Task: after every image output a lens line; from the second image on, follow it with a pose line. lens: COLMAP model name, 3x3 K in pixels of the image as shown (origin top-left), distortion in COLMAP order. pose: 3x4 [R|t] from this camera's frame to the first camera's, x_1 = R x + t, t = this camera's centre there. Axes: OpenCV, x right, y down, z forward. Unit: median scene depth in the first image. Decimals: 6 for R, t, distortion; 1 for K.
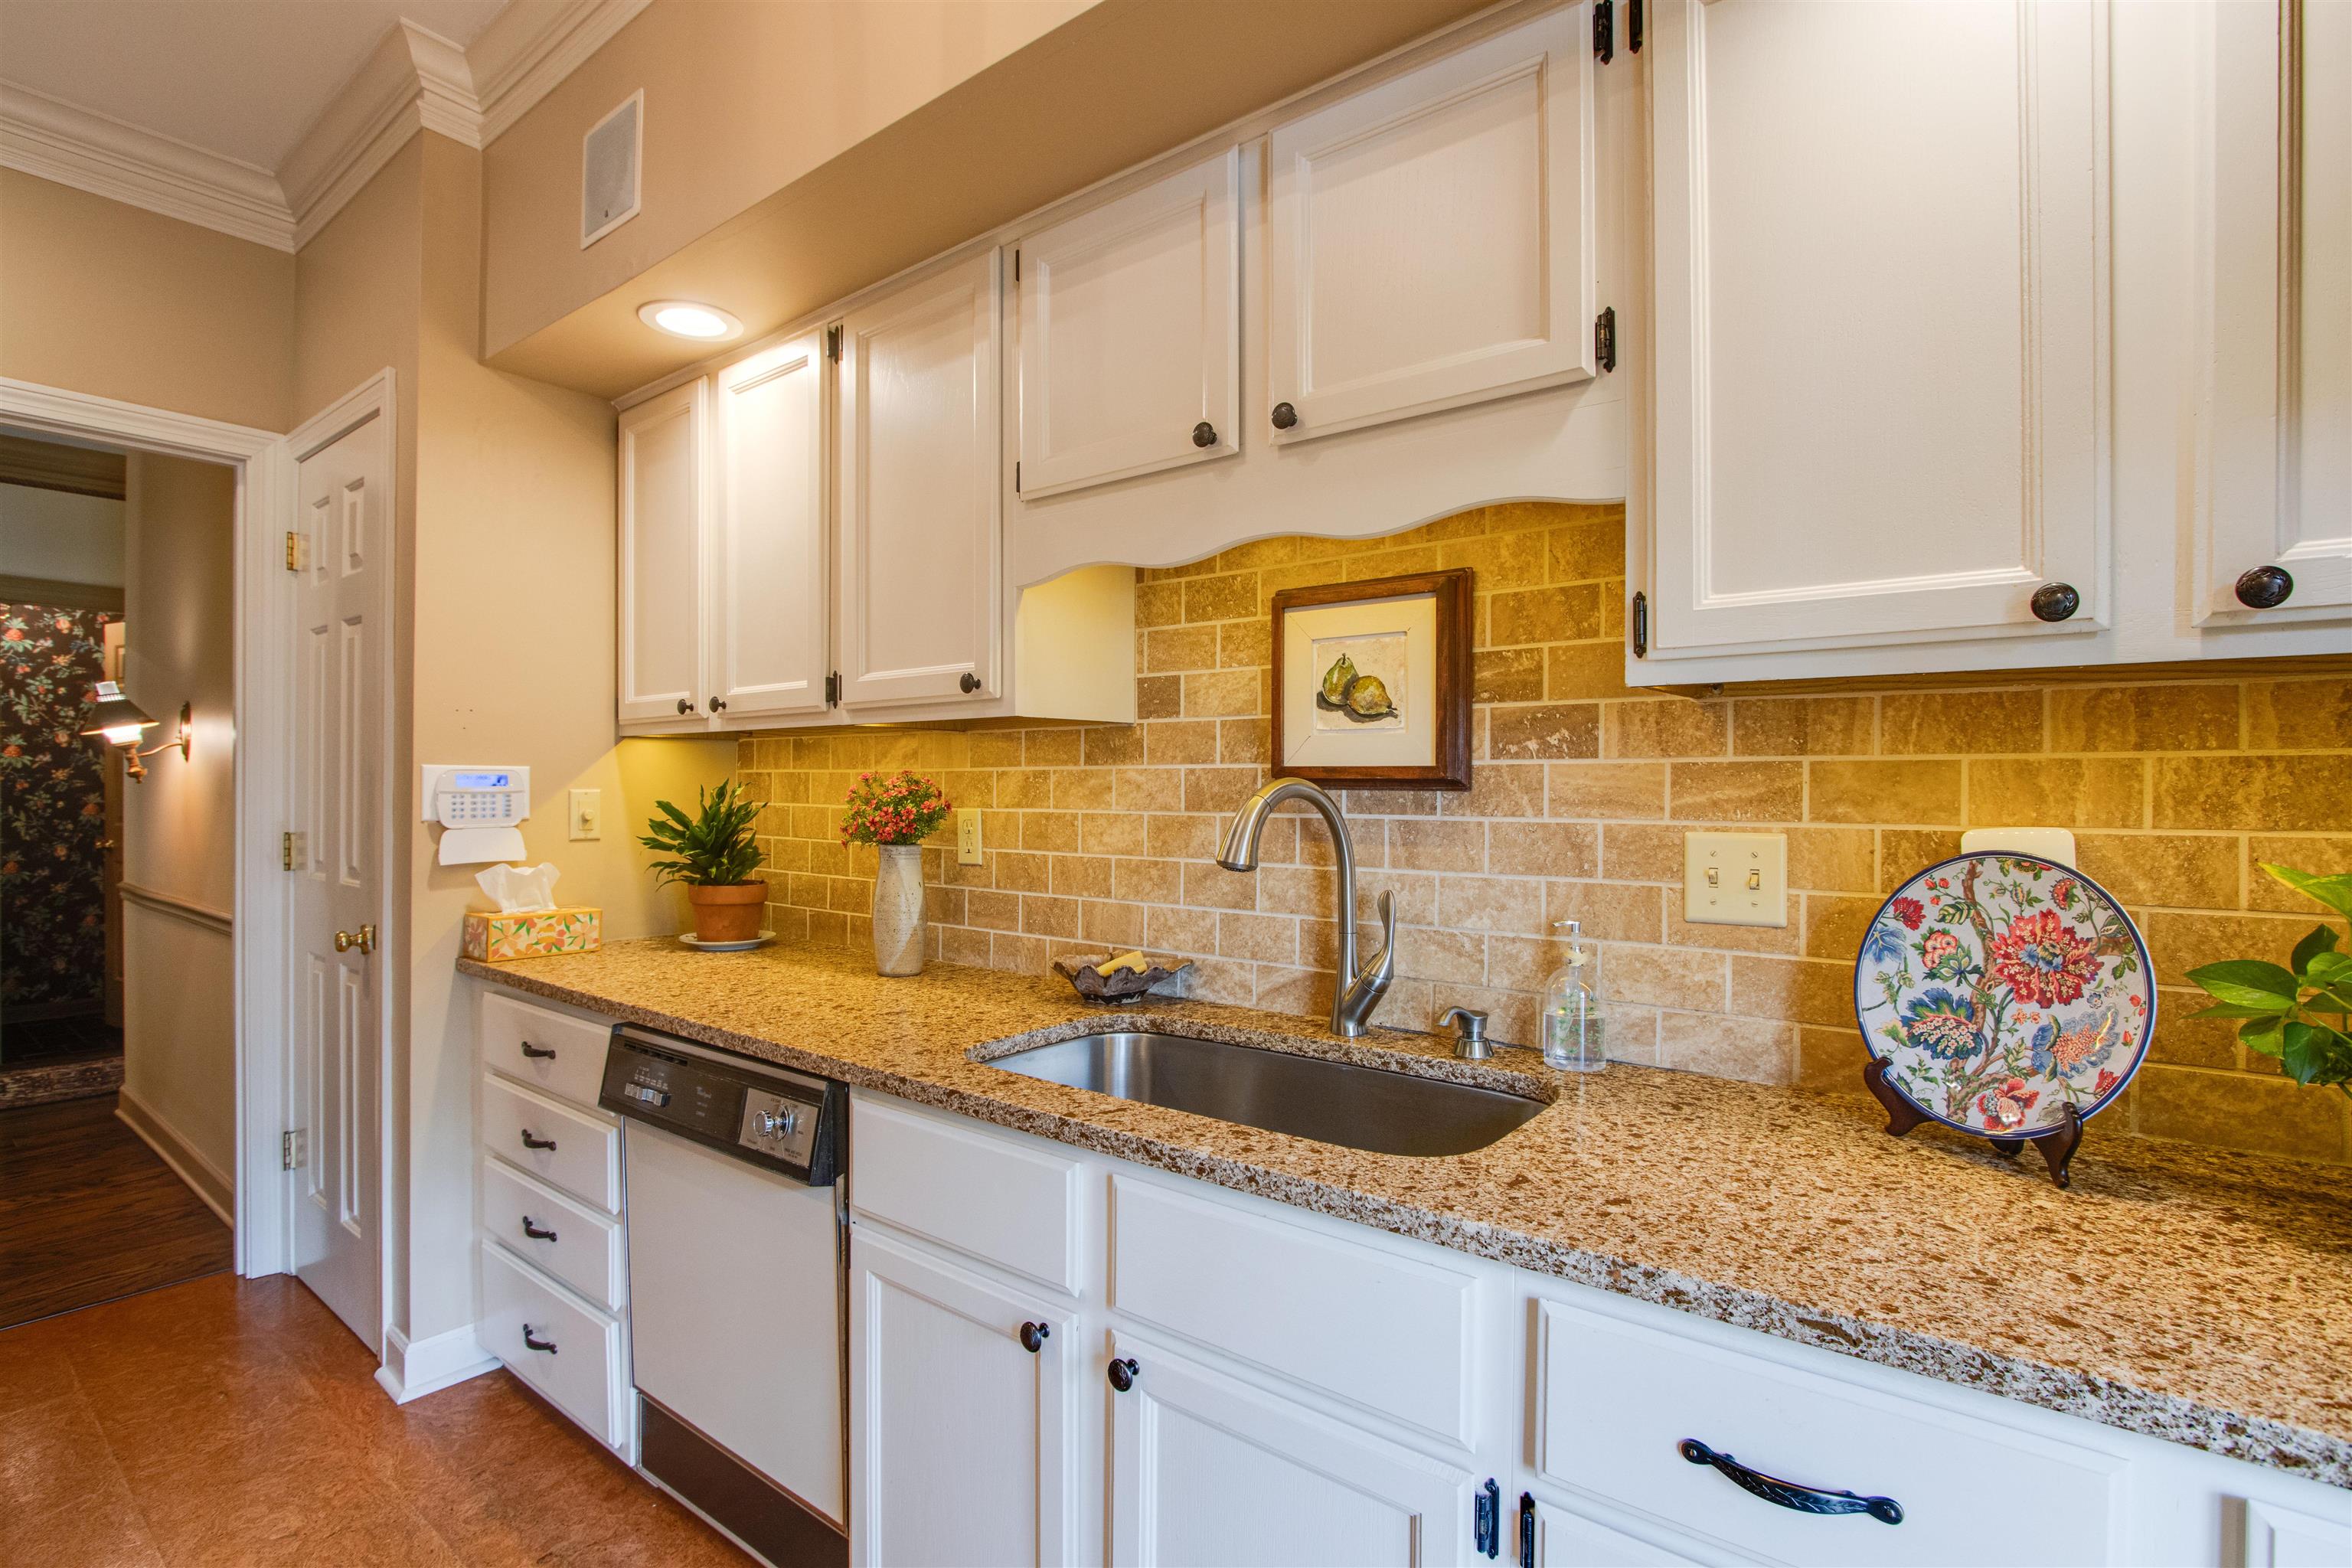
lens RADIAL K [[1099.6, 0, 1176.6], [0, 1099.6, 785.3], [0, 0, 1]] dist [-0.015790, 0.001650]
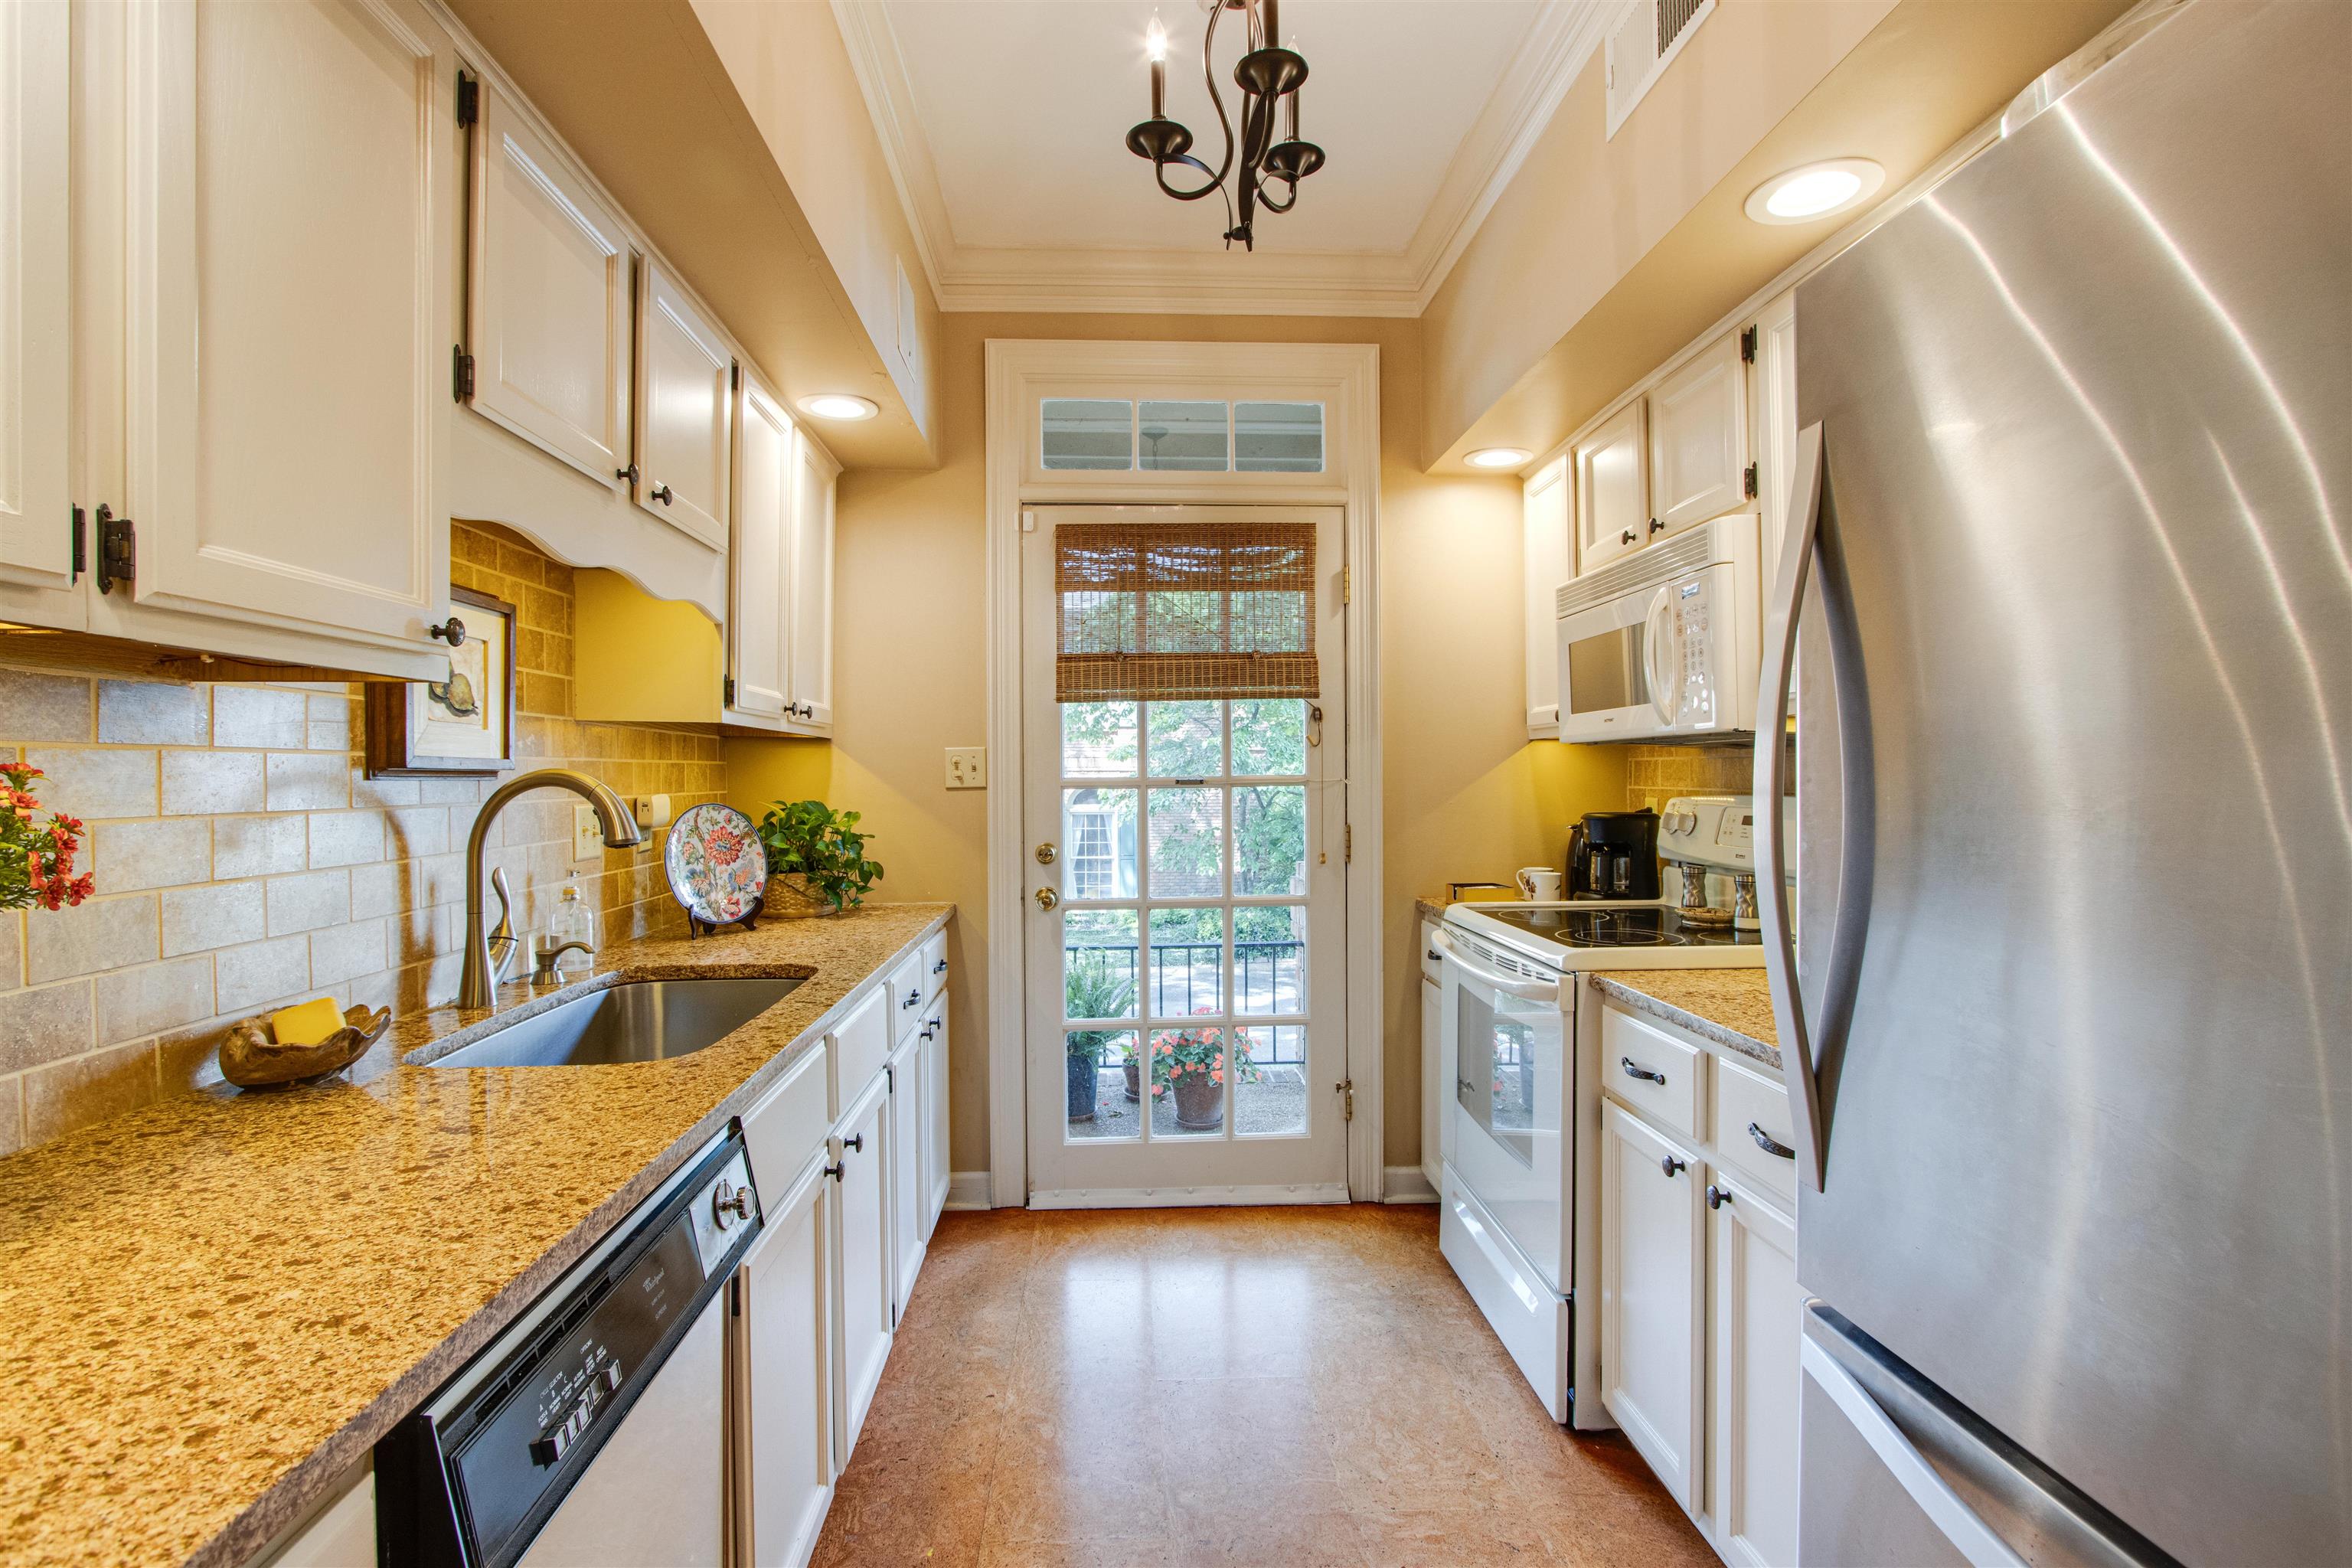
lens RADIAL K [[1099.6, 0, 1175.3], [0, 1099.6, 776.7], [0, 0, 1]] dist [-0.015790, 0.001650]
pose [[-0.655152, 0.002111, 0.755494, -1.589203], [0.009715, 0.999937, 0.005630, 0.001808], [-0.755435, 0.011028, -0.655131, 1.722581]]
